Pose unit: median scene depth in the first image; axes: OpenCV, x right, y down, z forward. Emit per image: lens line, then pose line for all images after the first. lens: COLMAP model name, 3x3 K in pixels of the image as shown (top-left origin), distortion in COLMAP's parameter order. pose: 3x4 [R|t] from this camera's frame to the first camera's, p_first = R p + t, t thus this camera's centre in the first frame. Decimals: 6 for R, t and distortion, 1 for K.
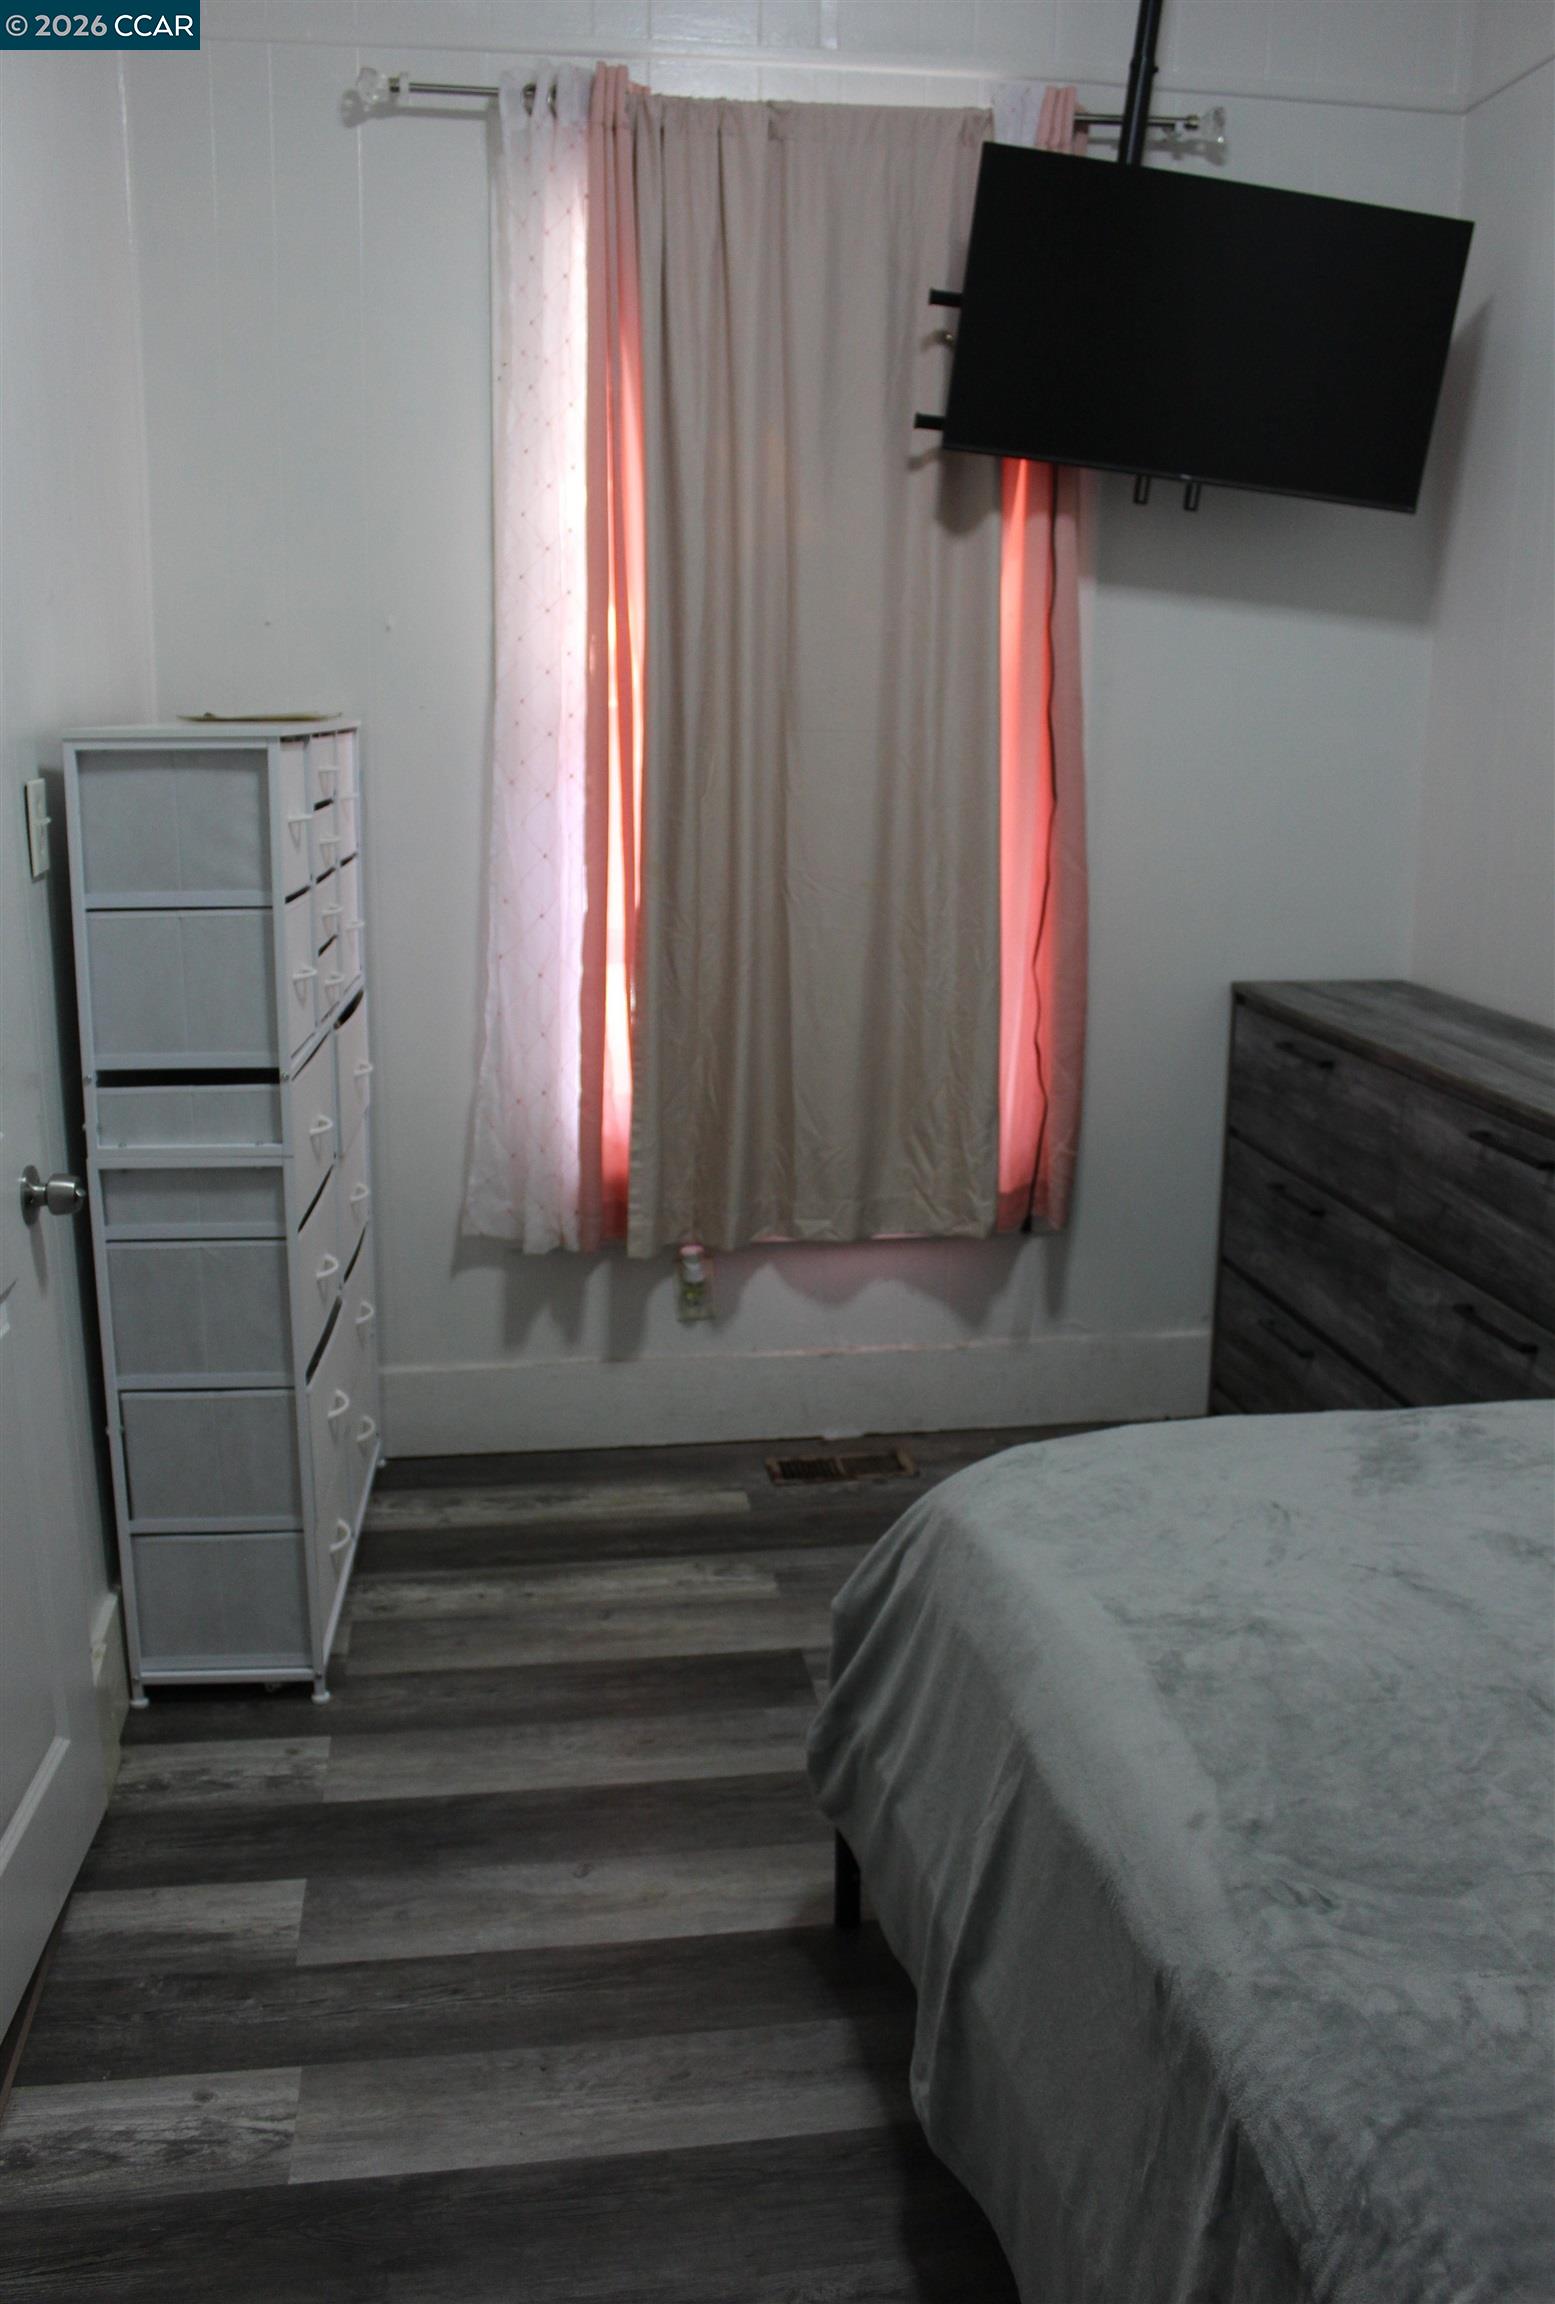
lens RADIAL K [[1967.3, 0, 777.5], [0, 1967.3, 1152.0], [0, 0, 1]] dist [-0.155748, 0.159009]
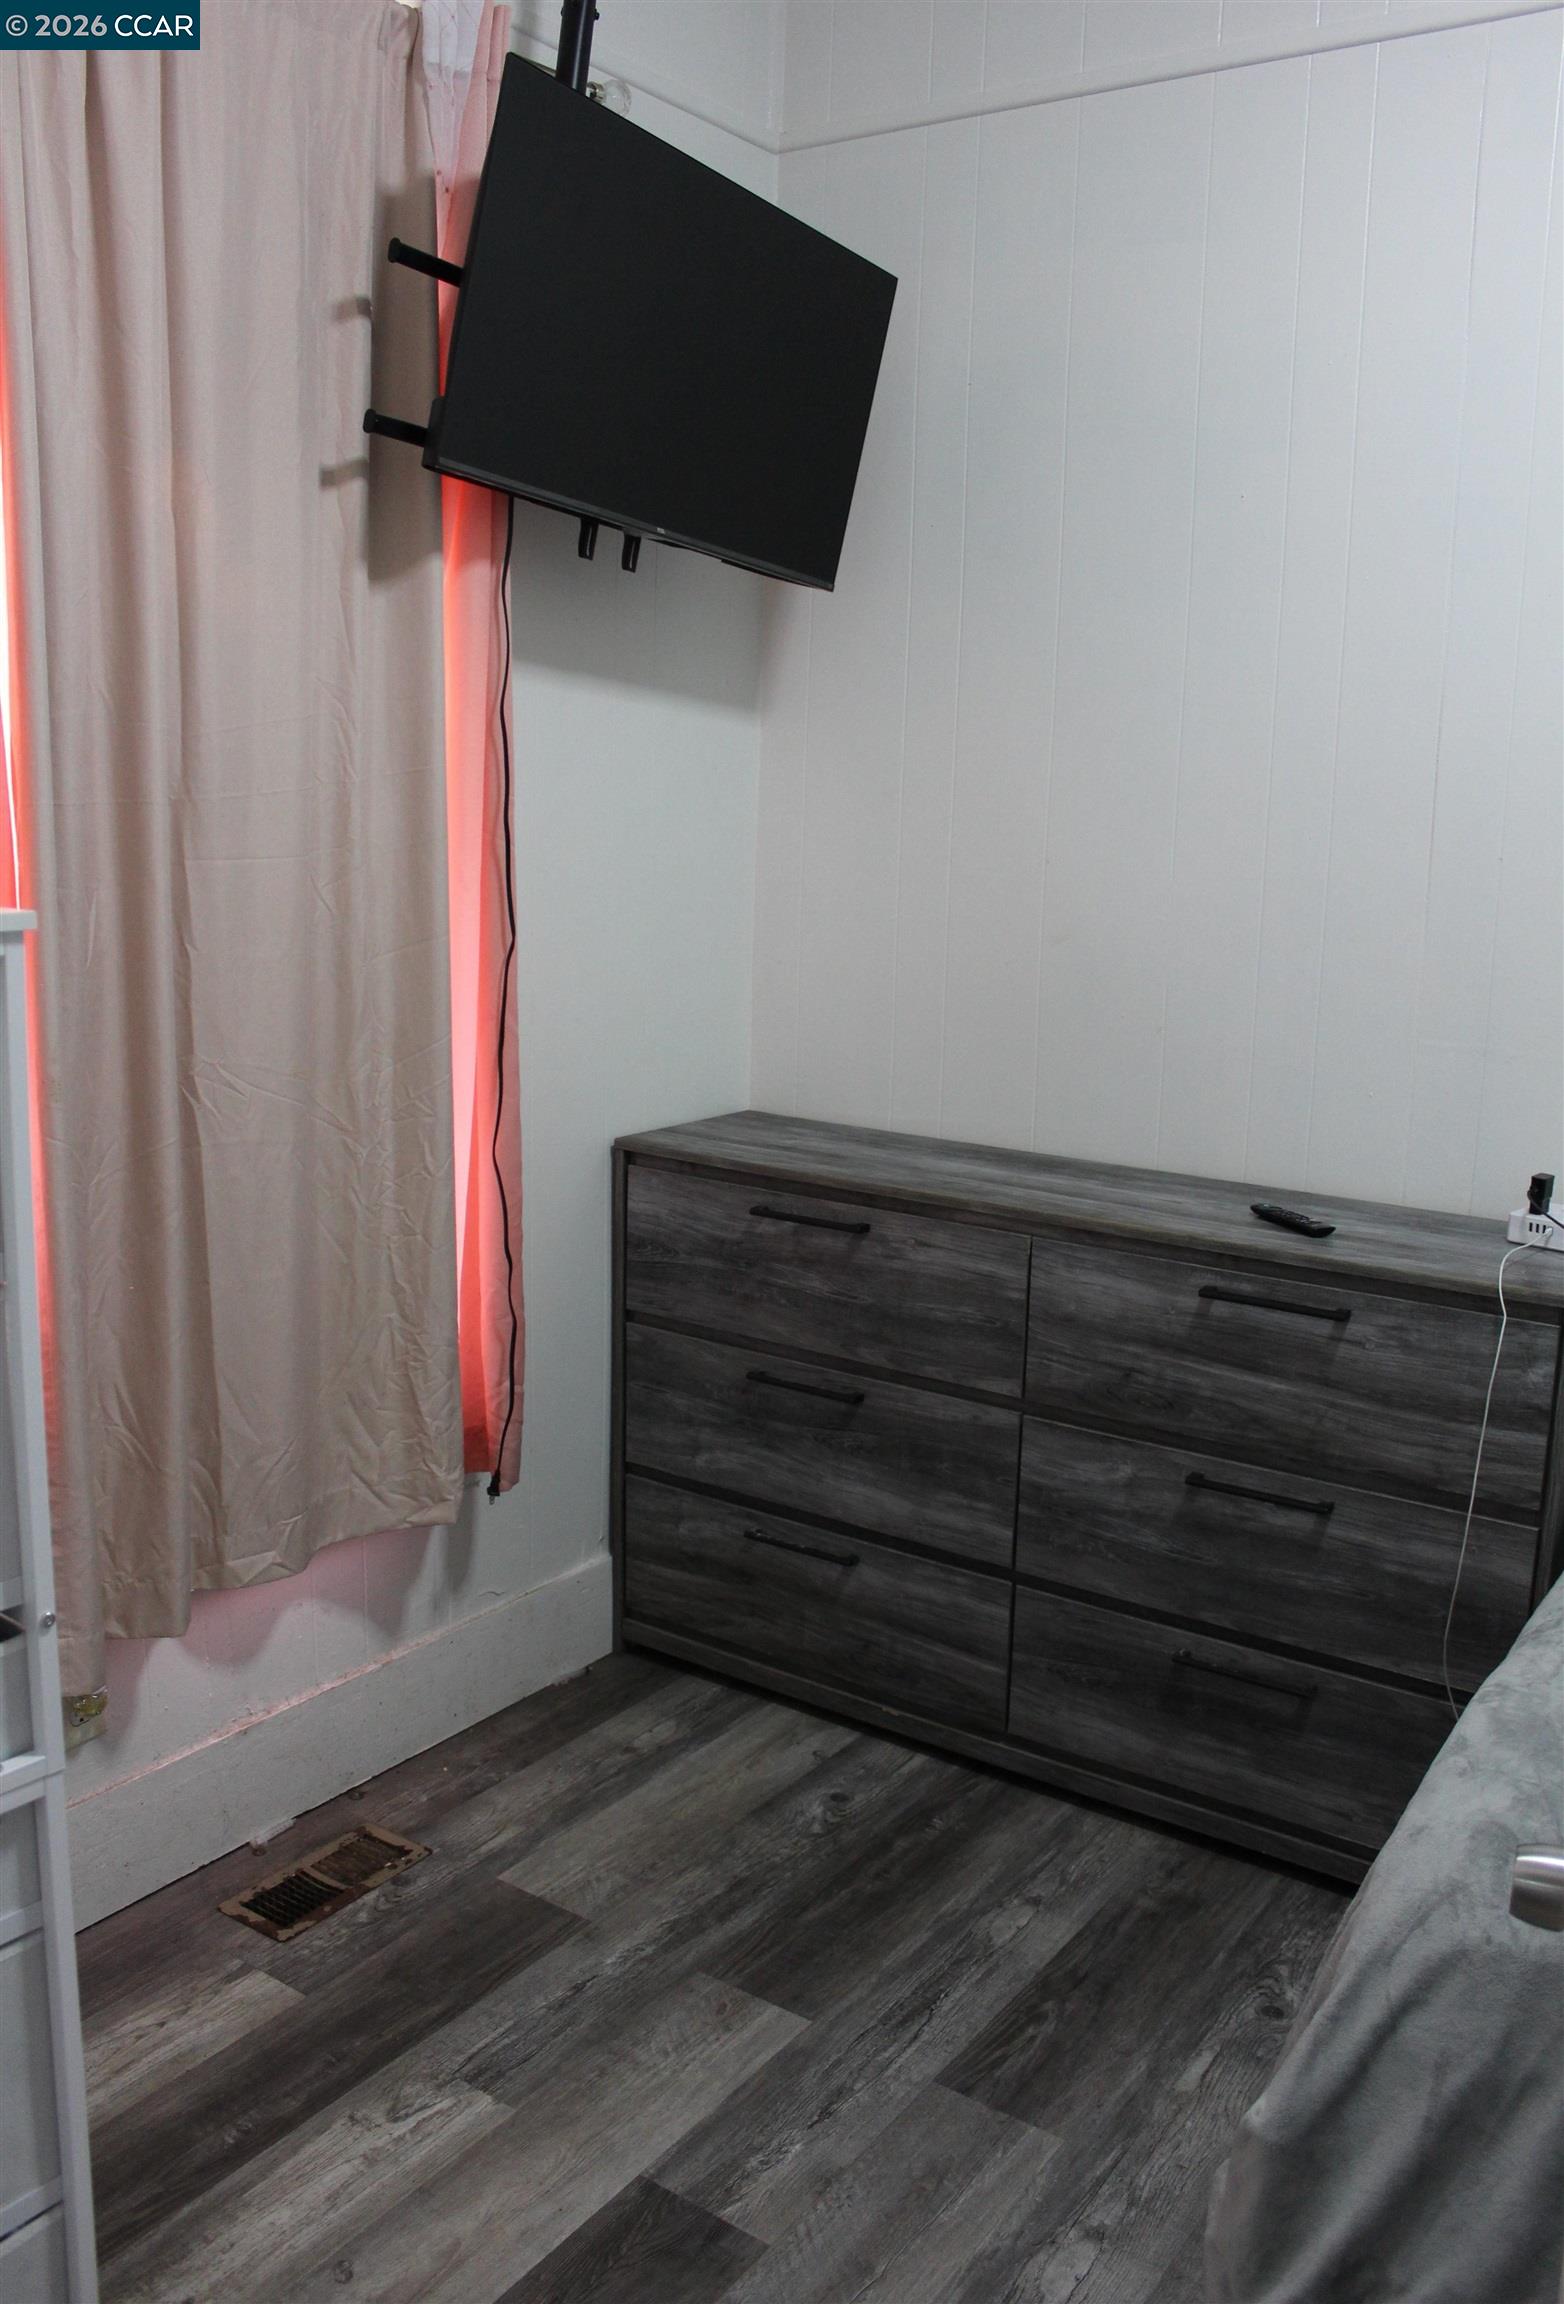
lens RADIAL K [[1965.6, 0, 782.0], [0, 1965.6, 1152.0], [0, 0, 1]] dist [-0.167561, 0.152085]
pose [[0.685830, -0.127919, 0.716432, -0.333102], [0.146450, 0.988551, 0.036312, -0.107022], [-0.712875, 0.080018, 0.696712, 0.389765]]
